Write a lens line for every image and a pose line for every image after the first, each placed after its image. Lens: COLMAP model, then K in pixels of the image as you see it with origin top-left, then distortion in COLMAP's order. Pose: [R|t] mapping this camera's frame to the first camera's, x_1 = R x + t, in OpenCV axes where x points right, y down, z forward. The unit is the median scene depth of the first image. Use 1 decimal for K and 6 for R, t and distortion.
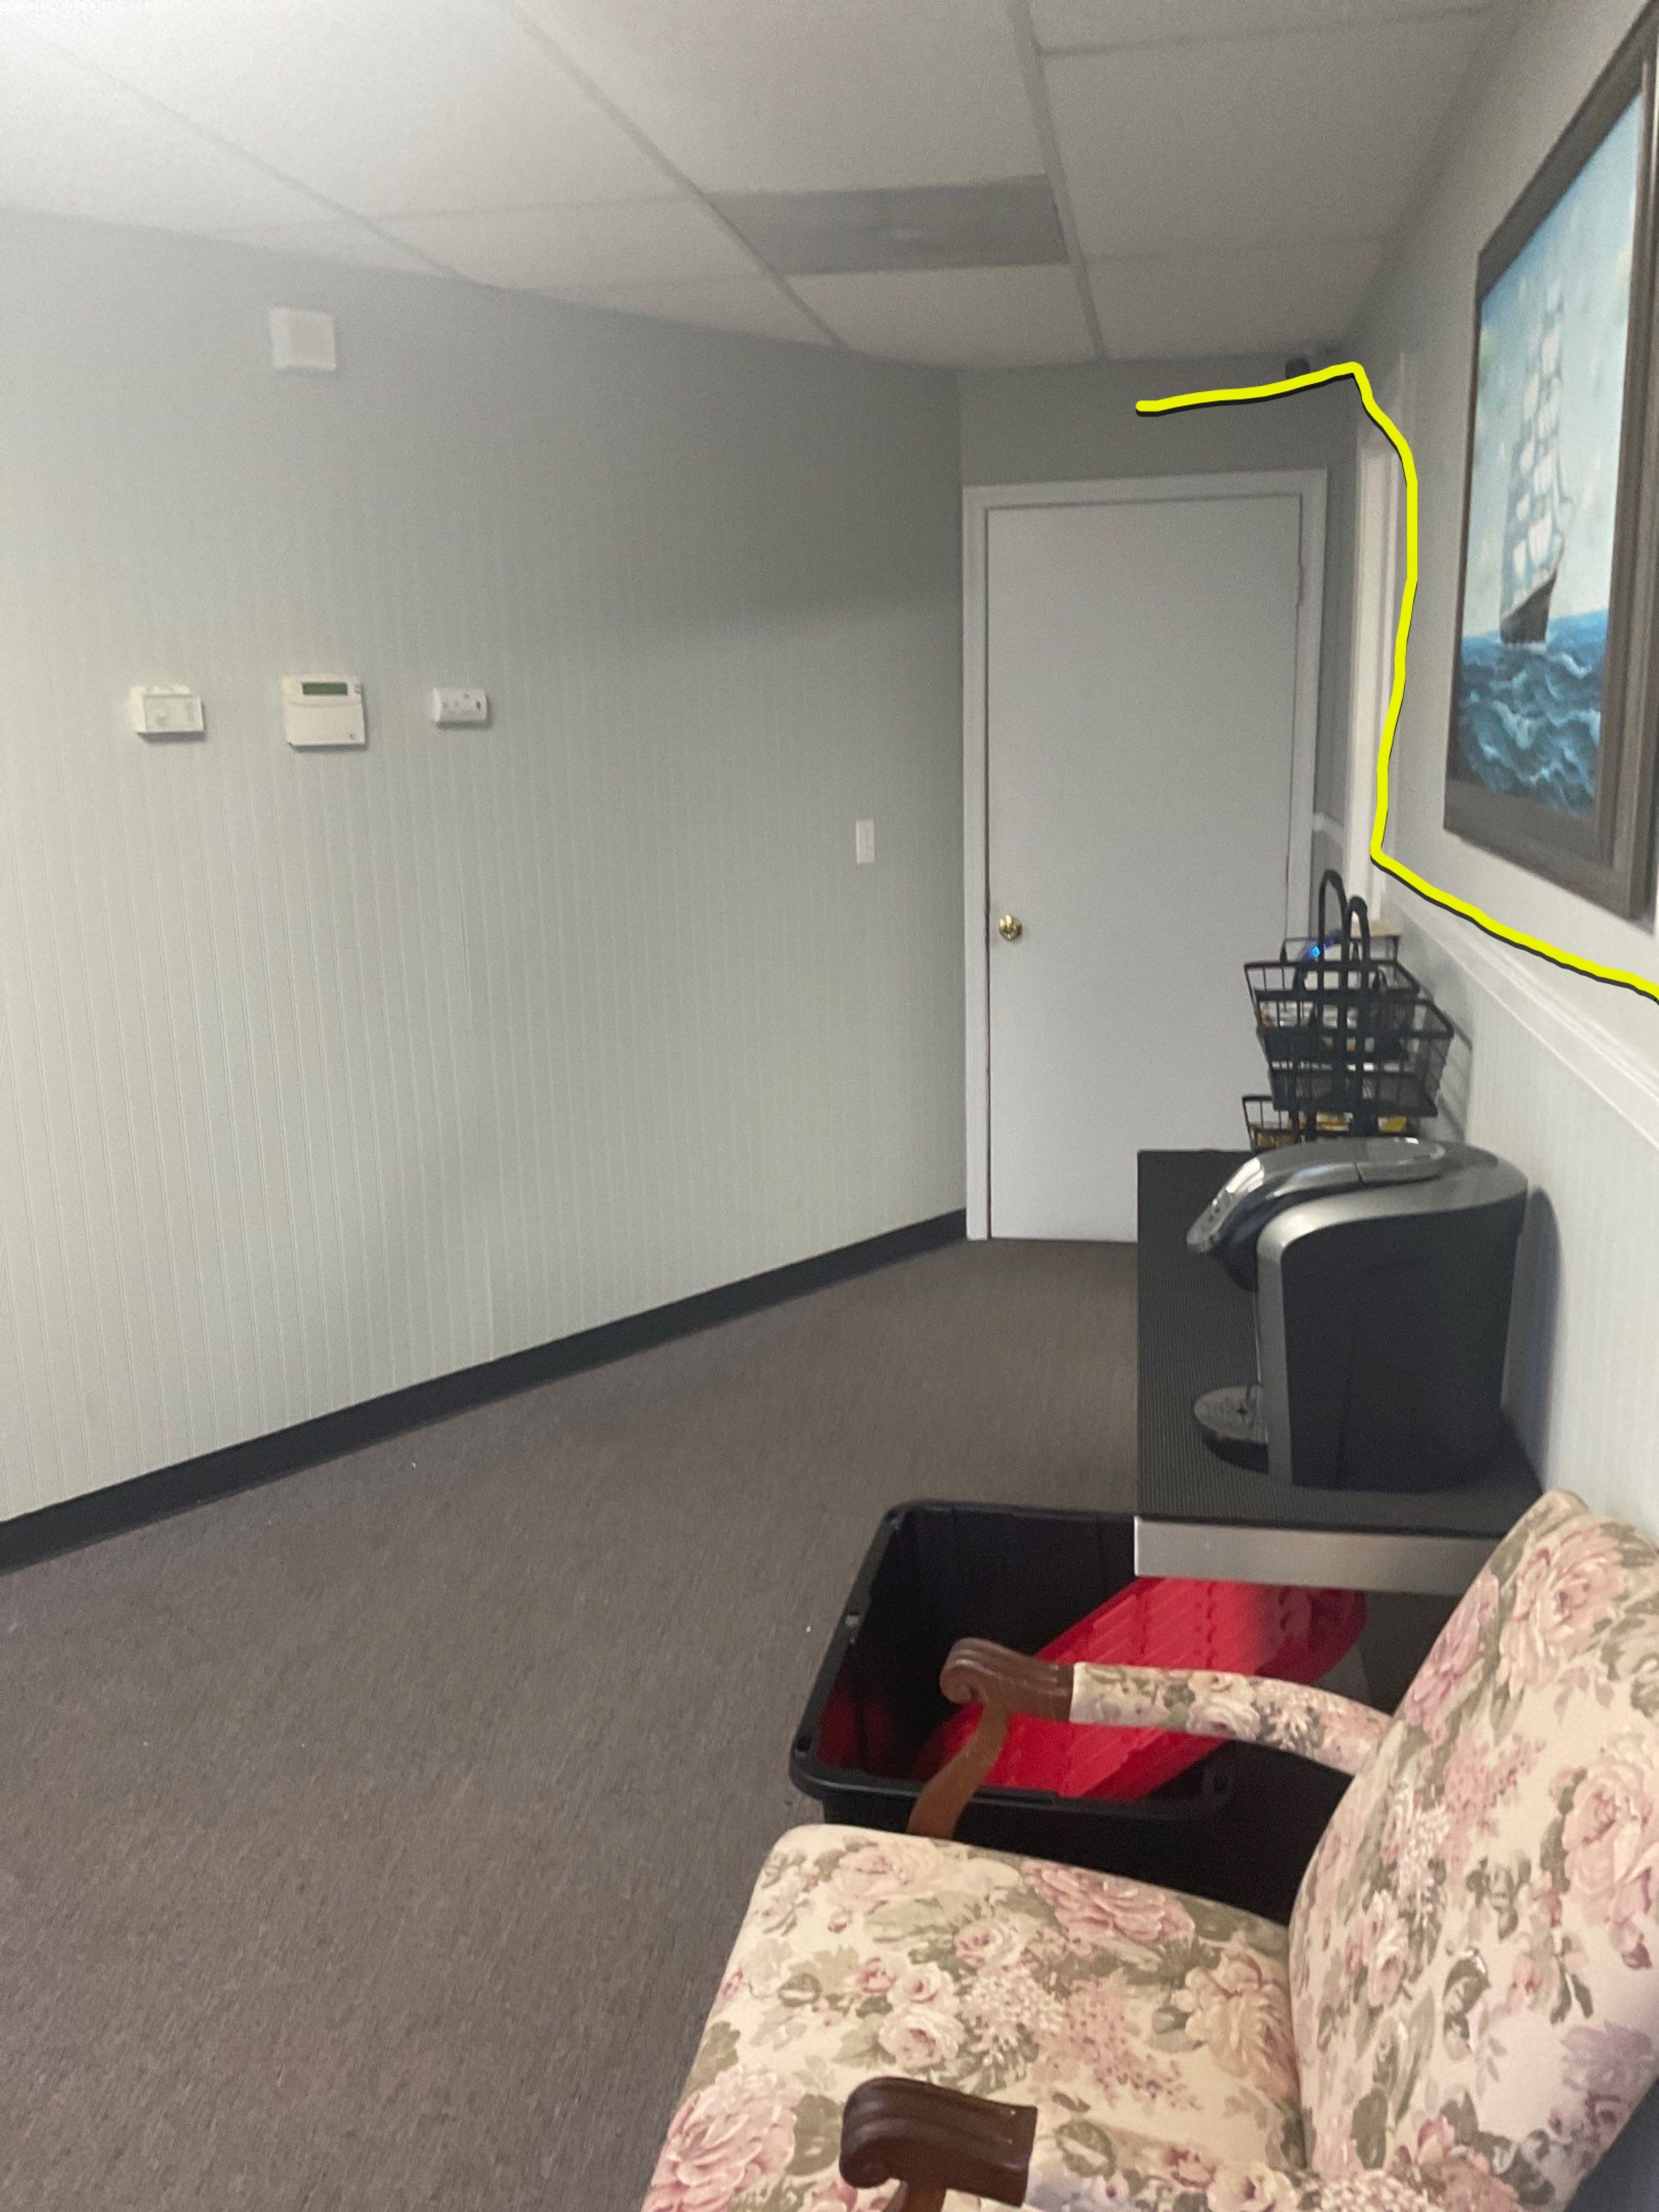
lens RADIAL K [[1849.6, 0, 837.5], [0, 1849.6, 1094.5], [0, 0, 1]] dist [0.067417, -0.000383]
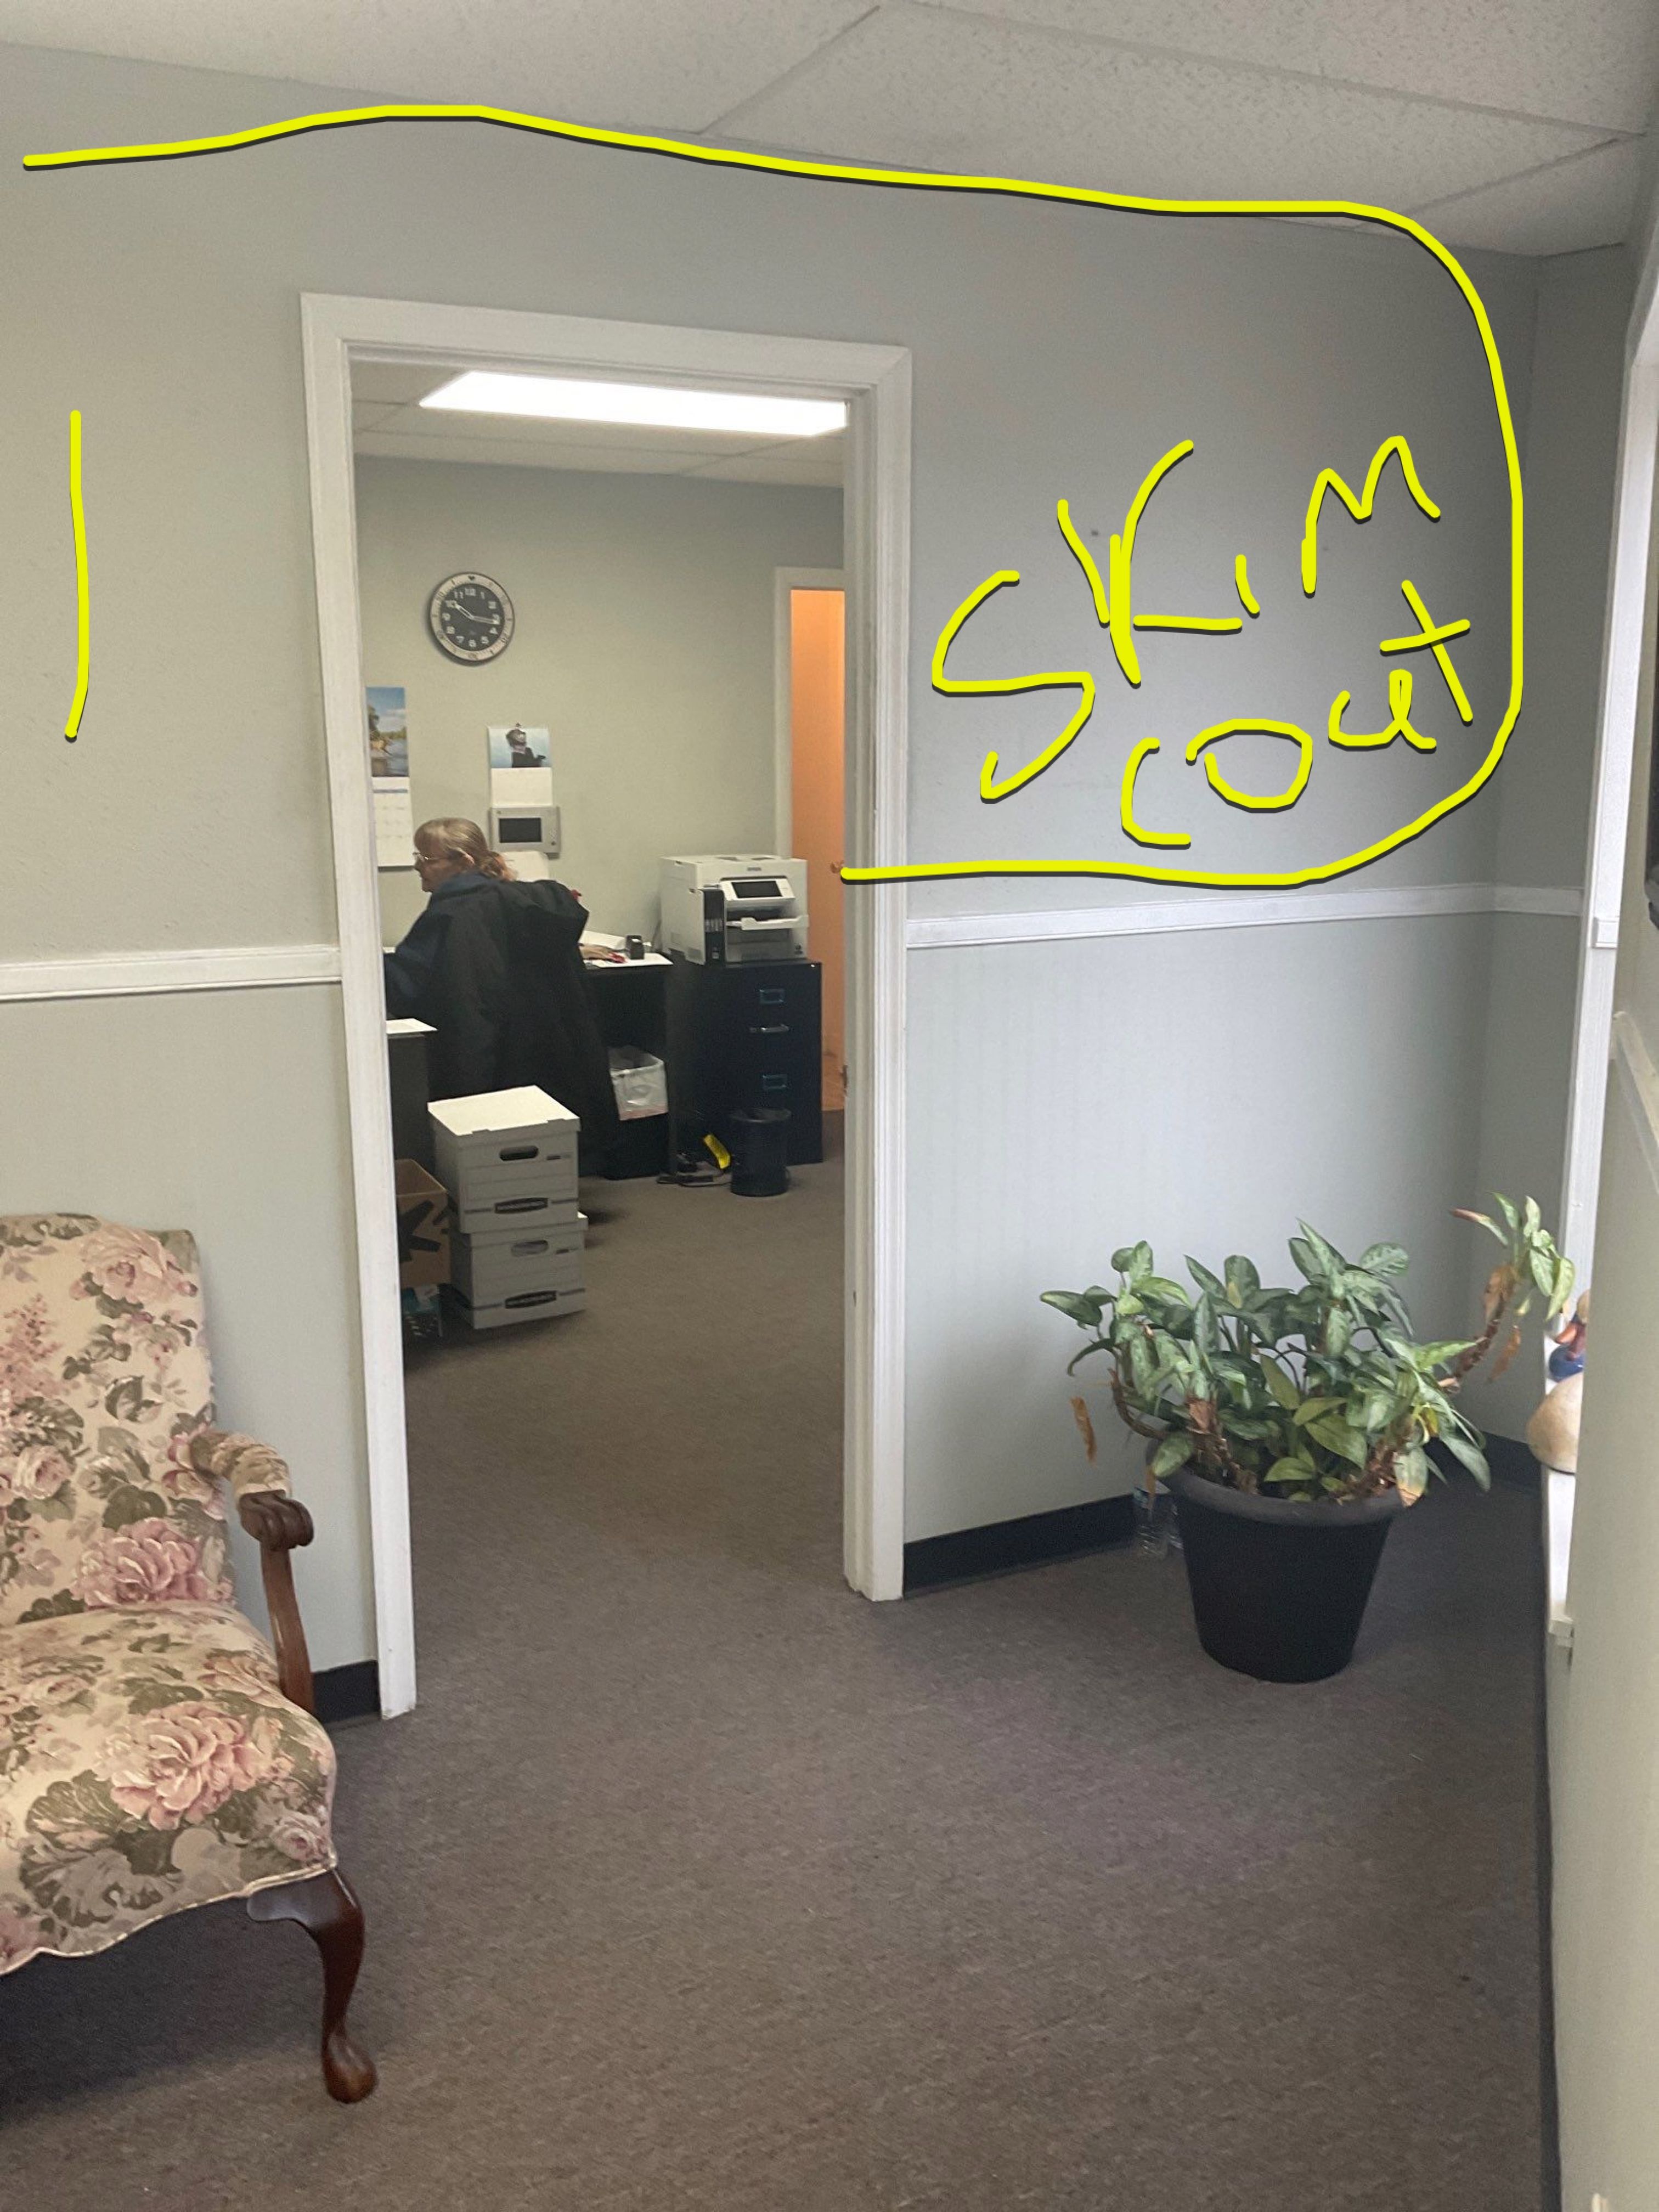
lens RADIAL K [[1849.6, 0, 837.5], [0, 1849.6, 1094.5], [0, 0, 1]] dist [0.067417, -0.000383]
pose [[-0.596752, -0.129246, 0.791948, -1.627095], [0.183637, 0.938754, 0.291580, -0.243739], [-0.781130, 0.319432, -0.536469, 1.419513]]
